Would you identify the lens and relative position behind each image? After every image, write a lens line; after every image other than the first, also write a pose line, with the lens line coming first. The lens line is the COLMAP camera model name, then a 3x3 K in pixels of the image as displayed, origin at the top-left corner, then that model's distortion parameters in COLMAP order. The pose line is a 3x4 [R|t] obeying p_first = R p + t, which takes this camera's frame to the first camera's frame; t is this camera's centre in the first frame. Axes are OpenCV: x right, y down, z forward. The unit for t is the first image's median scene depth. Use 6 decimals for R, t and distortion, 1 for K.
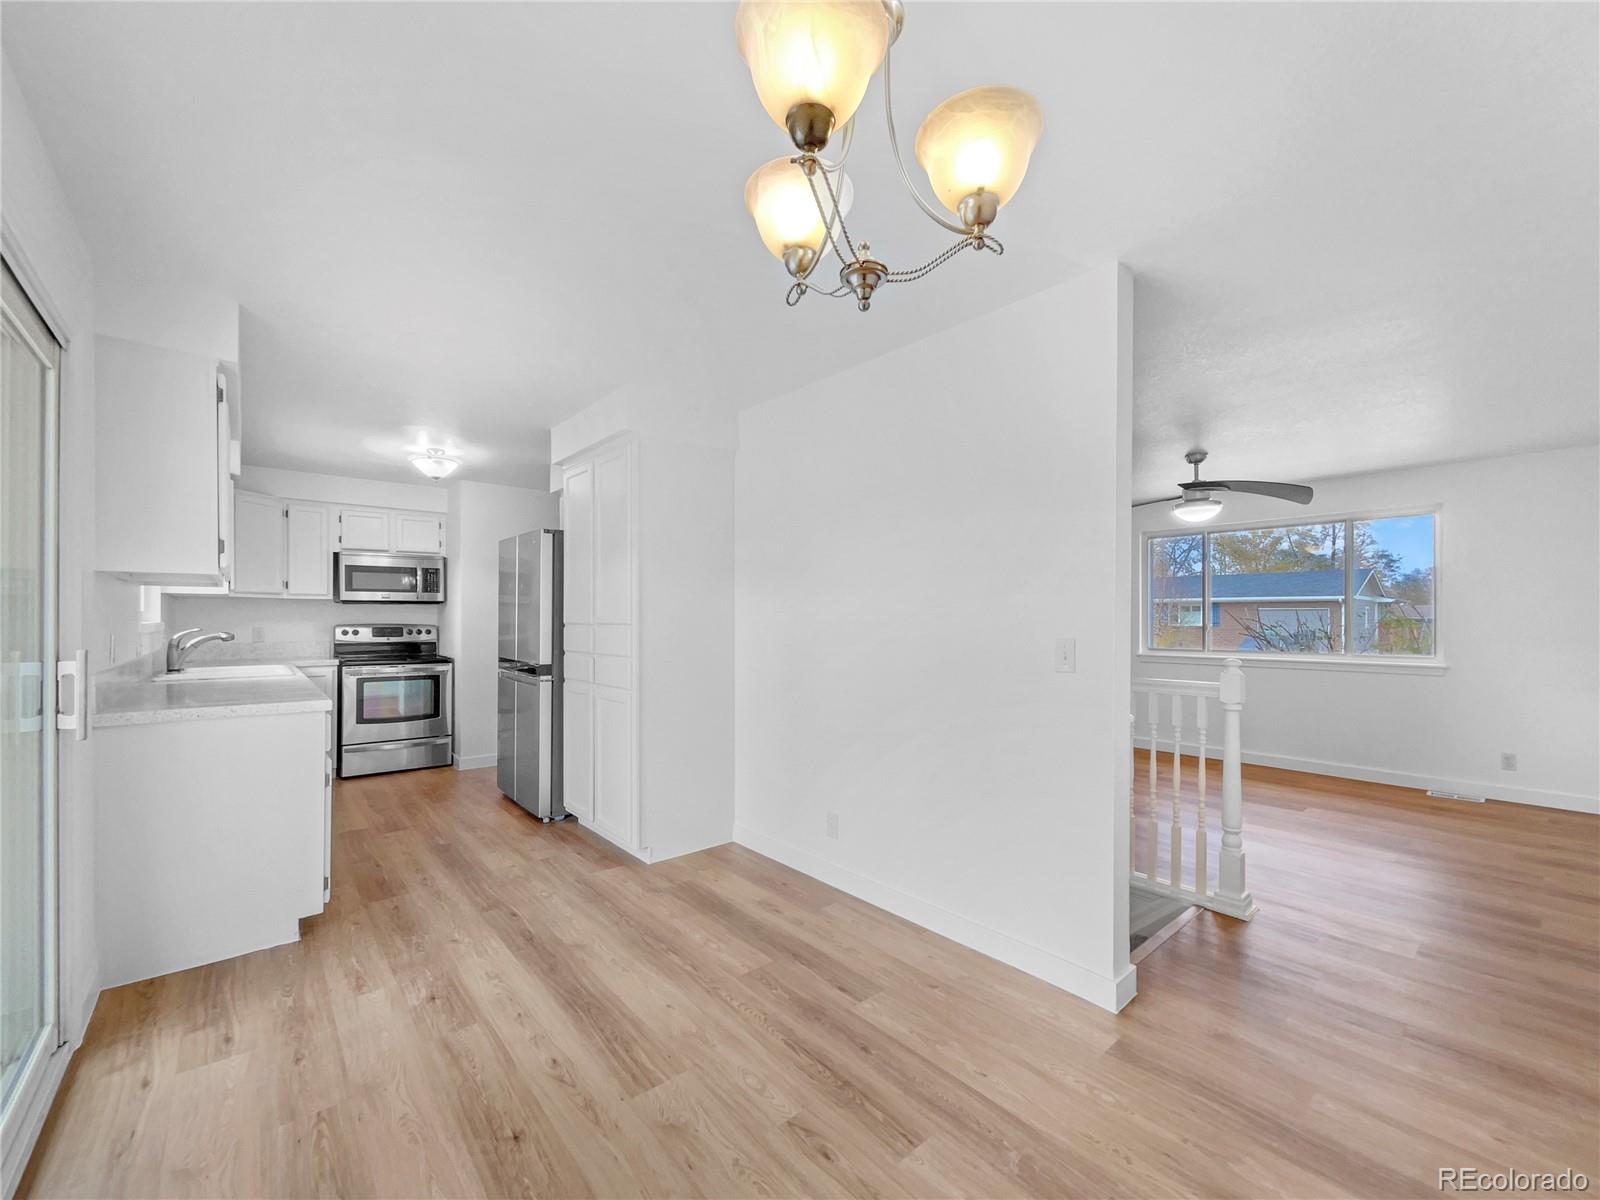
lens RADIAL K [[656.4, 0, 801.7], [0, 656.4, 619.6], [0, 0, 1]] dist [-0.000229, 0.000248]
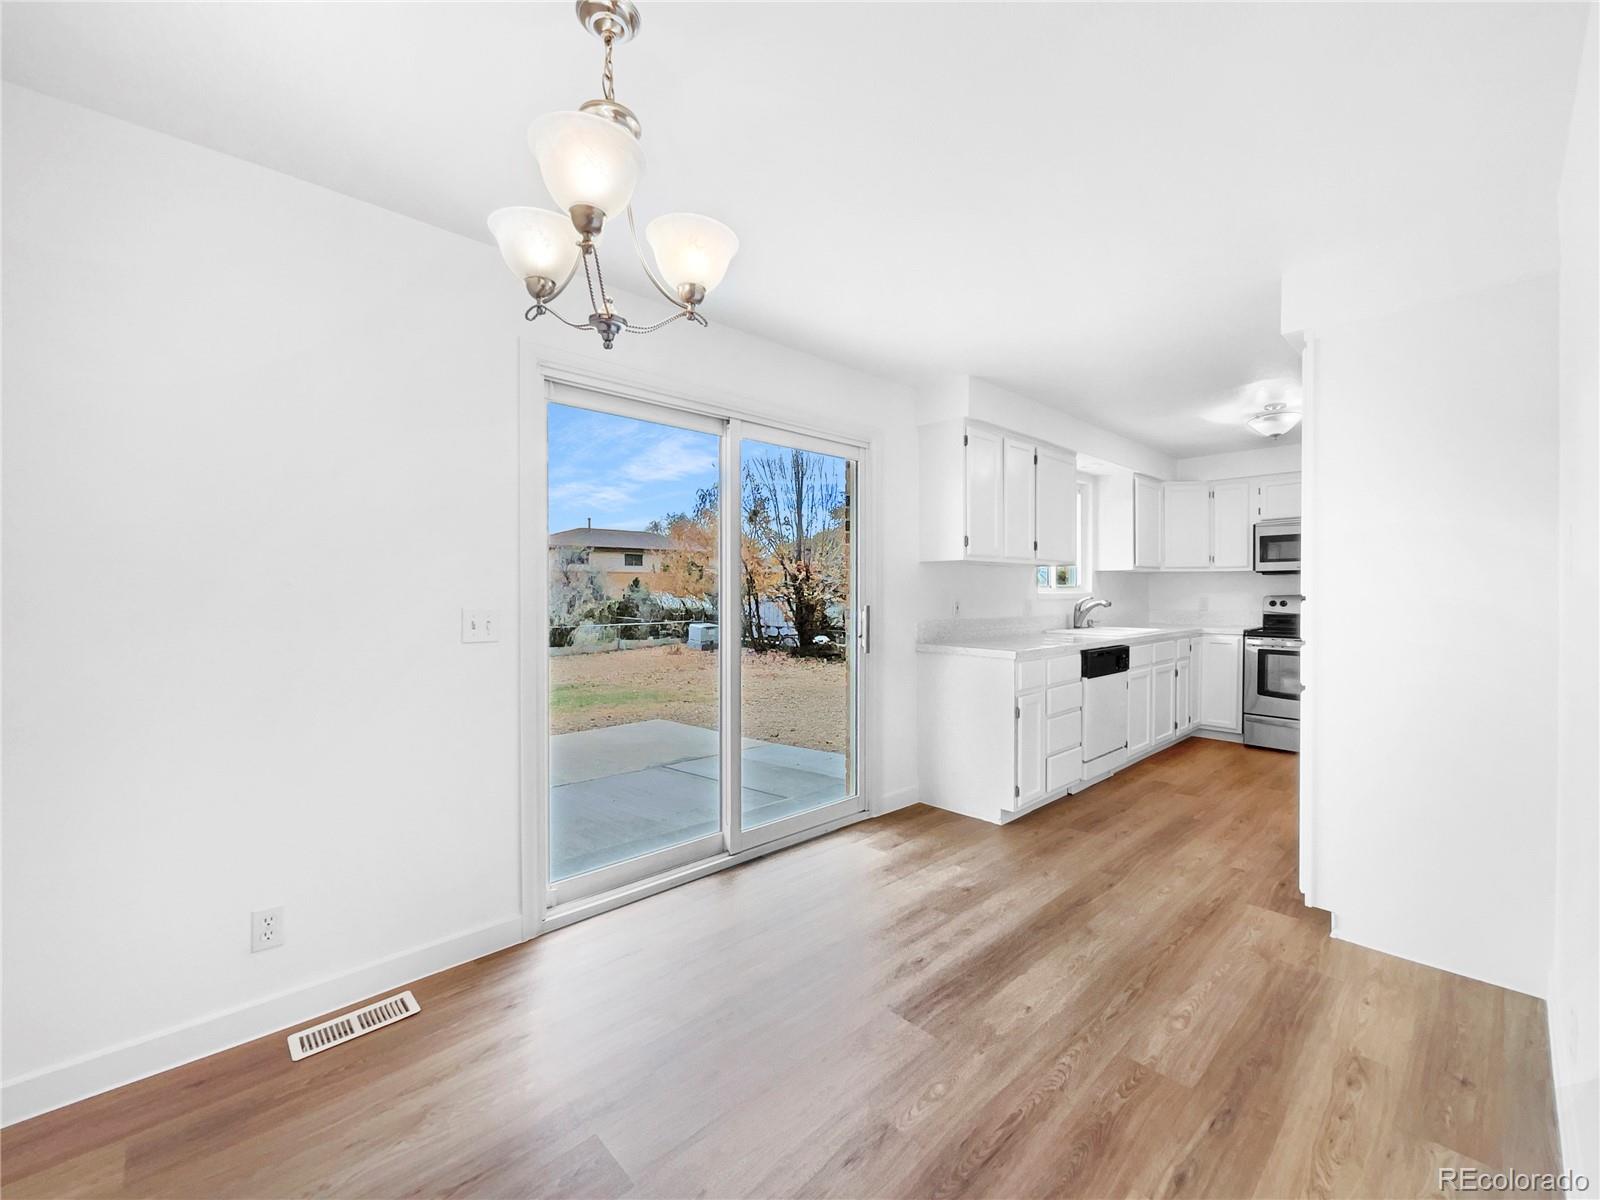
lens RADIAL K [[659.1, 0, 813.2], [0, 659.1, 597.7], [0, 0, 1]] dist [-0.000739, -0.000146]
pose [[0.058582, 0.009397, -0.998238, 0.483226], [-0.000661, 0.999956, 0.009374, 0.003605], [0.998282, 0.000111, 0.058585, 0.448486]]
